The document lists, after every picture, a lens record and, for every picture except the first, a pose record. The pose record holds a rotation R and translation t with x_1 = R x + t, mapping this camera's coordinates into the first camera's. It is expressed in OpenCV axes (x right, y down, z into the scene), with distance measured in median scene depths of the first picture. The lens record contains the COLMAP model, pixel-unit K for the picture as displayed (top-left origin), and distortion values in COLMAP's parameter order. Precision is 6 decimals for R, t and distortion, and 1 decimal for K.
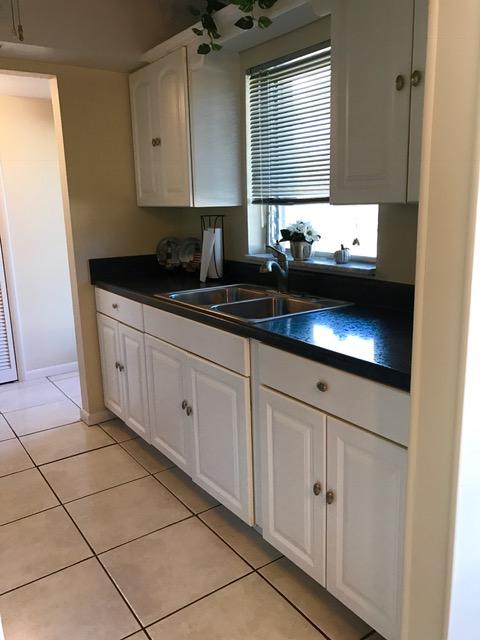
lens RADIAL K [[524.0, 0, 240.0], [0, 524.0, 320.0], [0, 0, 1]] dist [0.004400, -0.003912]
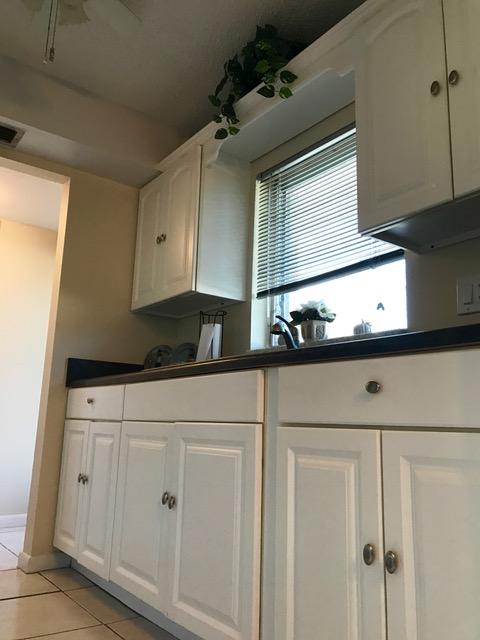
lens RADIAL K [[524.0, 0, 240.0], [0, 524.0, 320.0], [0, 0, 1]] dist [0.004400, -0.003912]
pose [[0.997451, 0.064615, 0.030264, -0.034407], [-0.046416, 0.909747, -0.412560, 0.208909], [-0.054190, 0.410104, 0.910427, 0.176831]]
